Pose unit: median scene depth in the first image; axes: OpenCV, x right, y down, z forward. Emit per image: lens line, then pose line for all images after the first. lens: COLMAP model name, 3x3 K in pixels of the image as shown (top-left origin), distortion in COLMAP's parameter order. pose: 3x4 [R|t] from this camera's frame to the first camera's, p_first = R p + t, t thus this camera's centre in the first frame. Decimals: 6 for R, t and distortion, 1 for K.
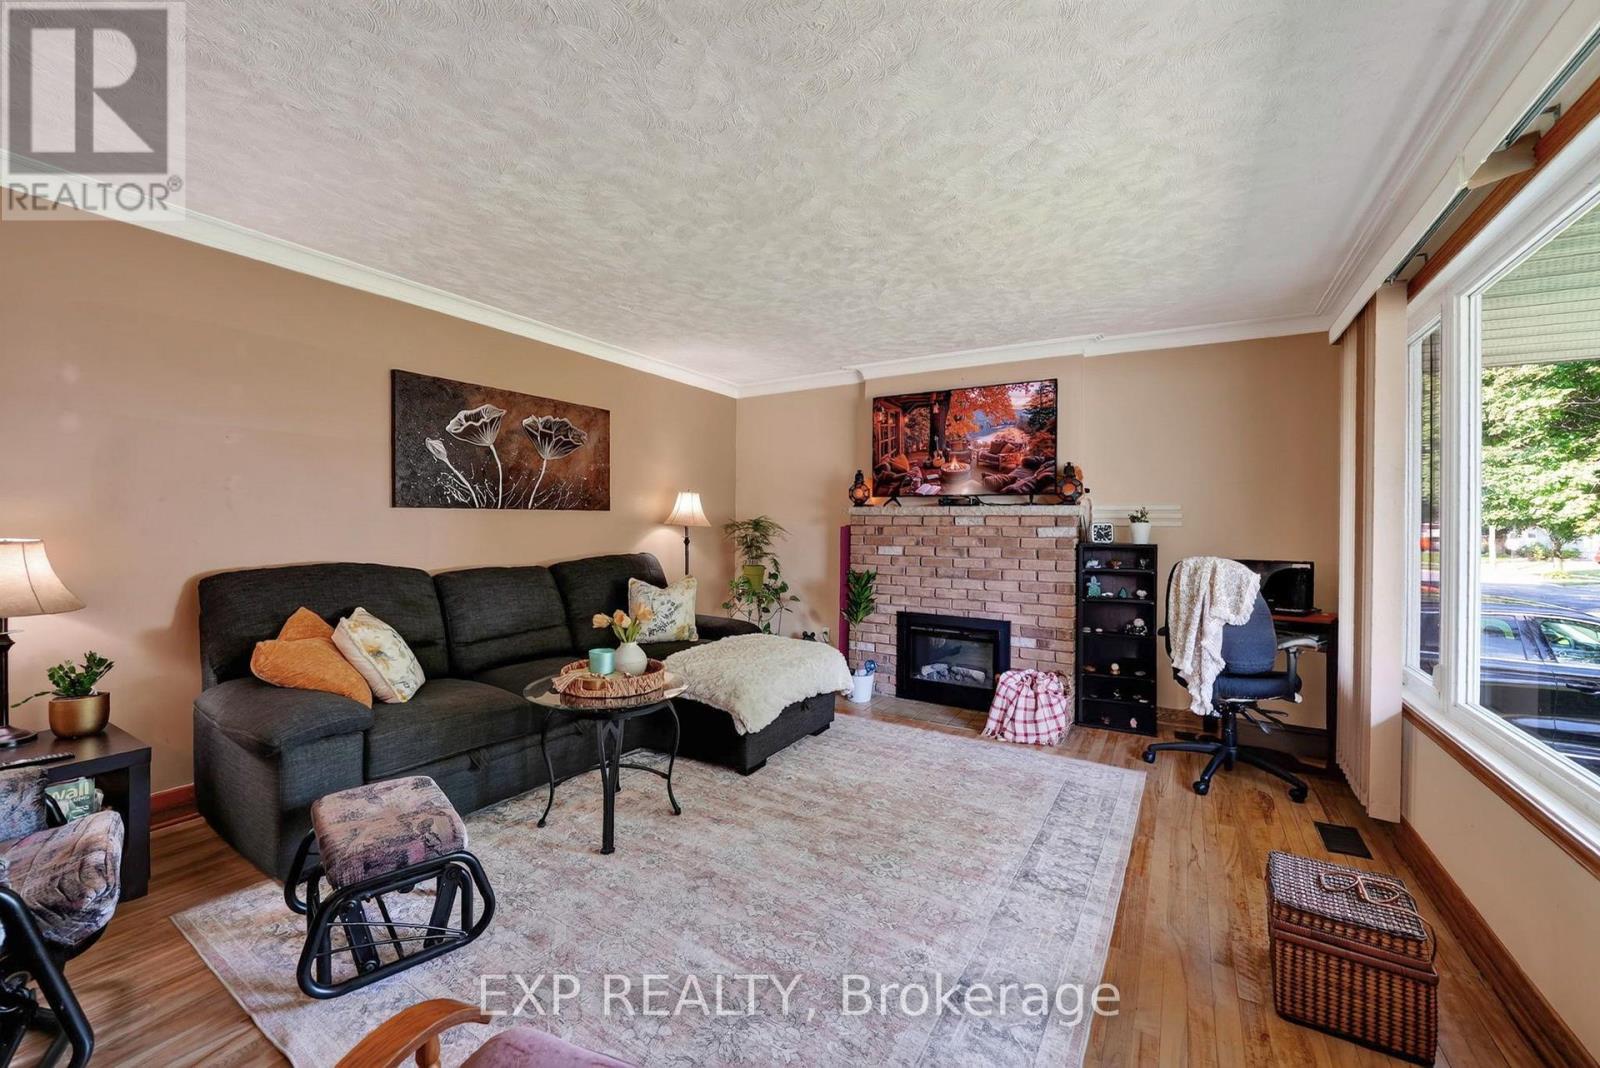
lens RADIAL K [[617.3, 0, 803.2], [0, 617.3, 526.6], [0, 0, 1]] dist [-0.008055, 0.000006]
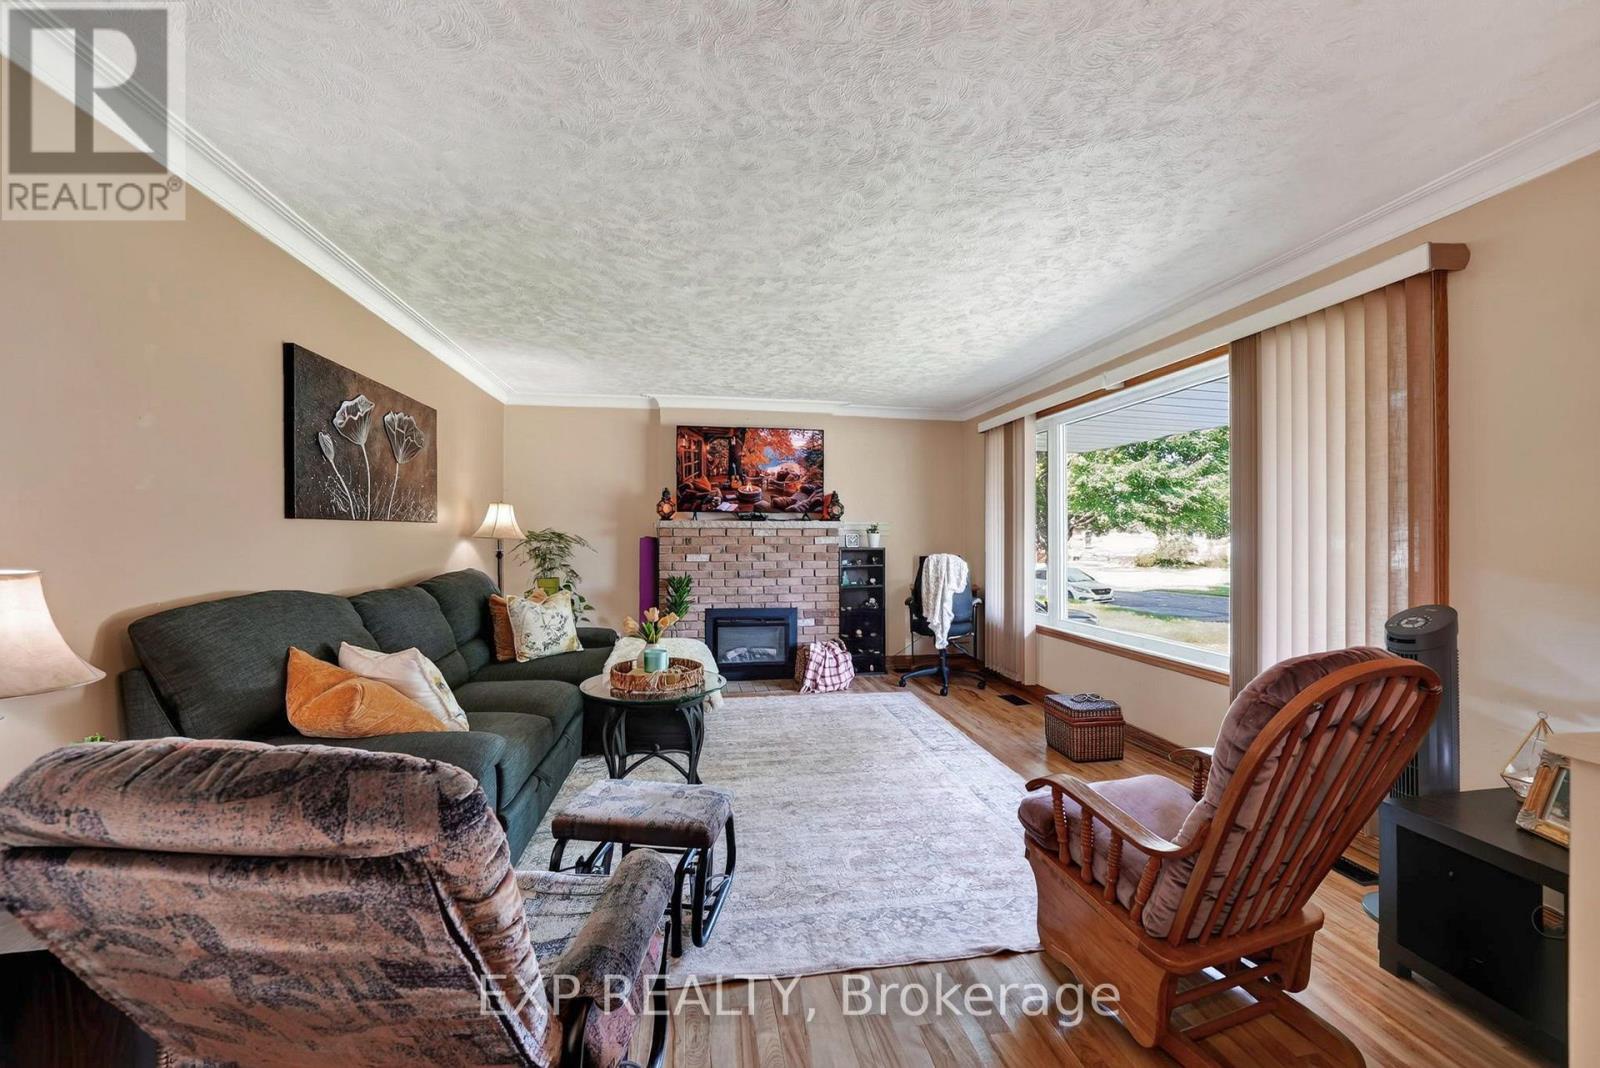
lens RADIAL K [[611.0, 0, 786.0], [0, 611.0, 537.1], [0, 0, 1]] dist [-0.001615, 0.000057]
pose [[0.766848, -0.008856, 0.641767, -0.531585], [0.008027, 0.999959, 0.004206, -0.004947], [-0.641778, 0.001926, 0.766888, 0.000478]]
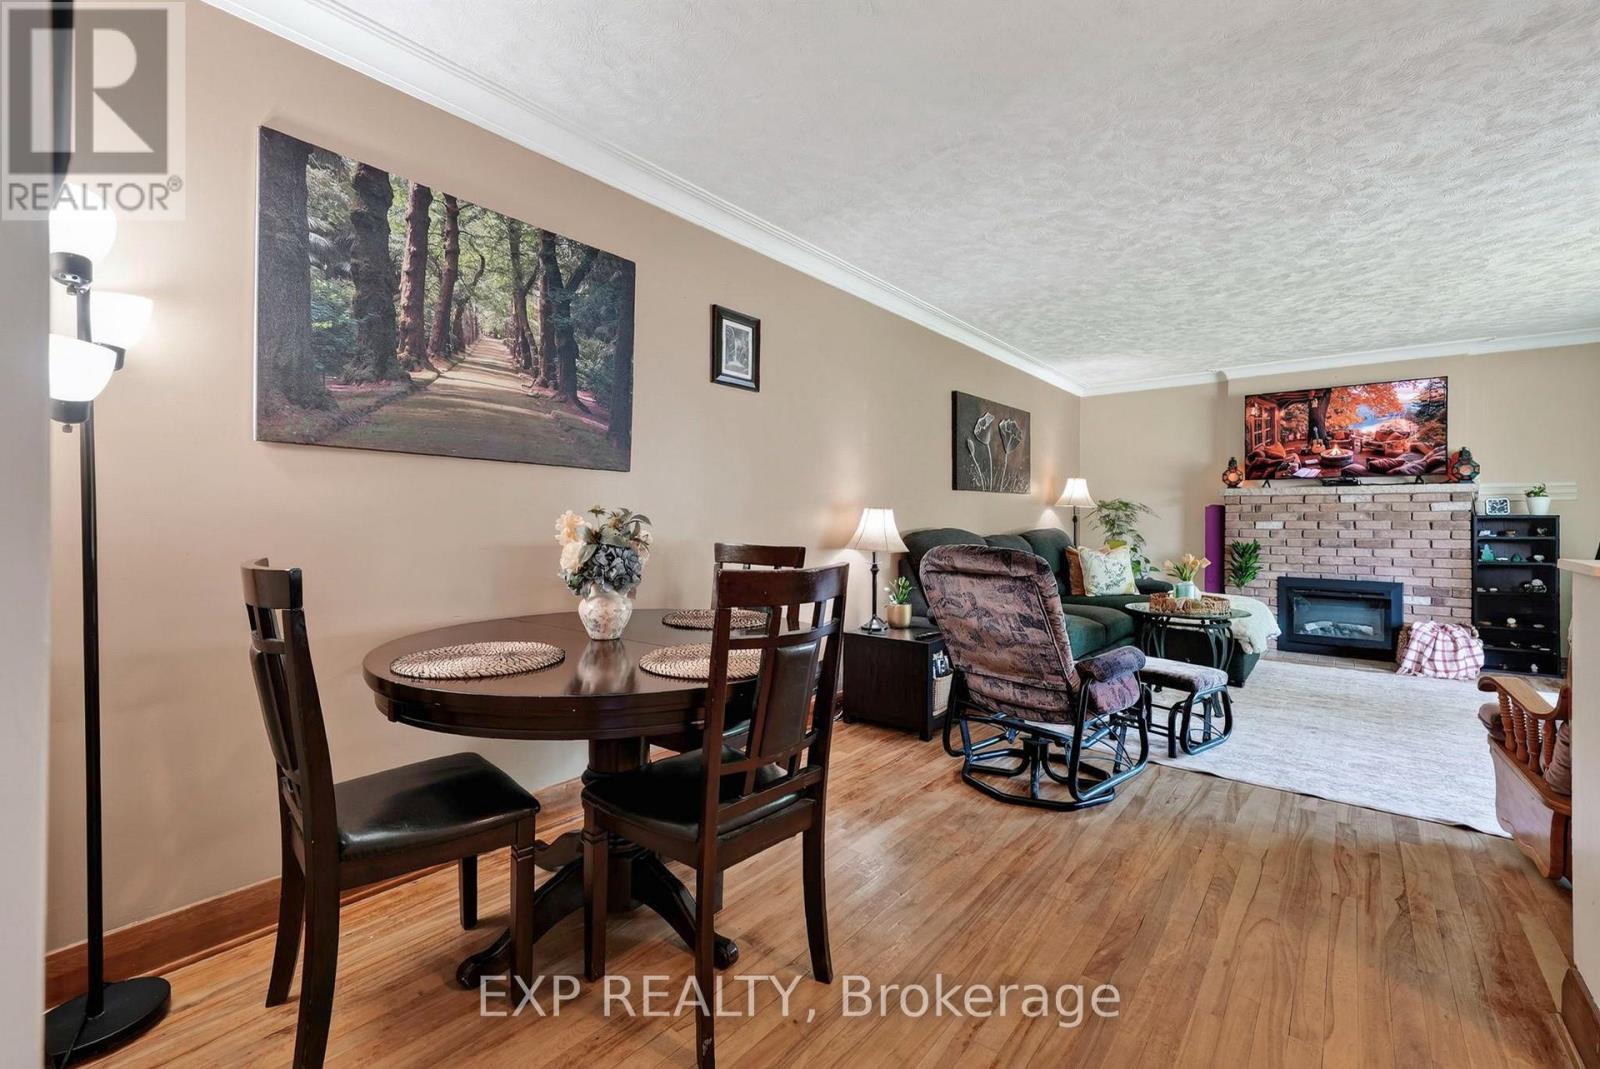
lens RADIAL K [[668.0, 0, 810.8], [0, 668.0, 518.5], [0, 0, 1]] dist [-0.001364, 0.000086]
pose [[0.990781, -0.007055, -0.135288, -0.613998], [0.006463, 0.999968, -0.004817, 0.029389], [0.135317, 0.003899, 0.990795, -0.419073]]
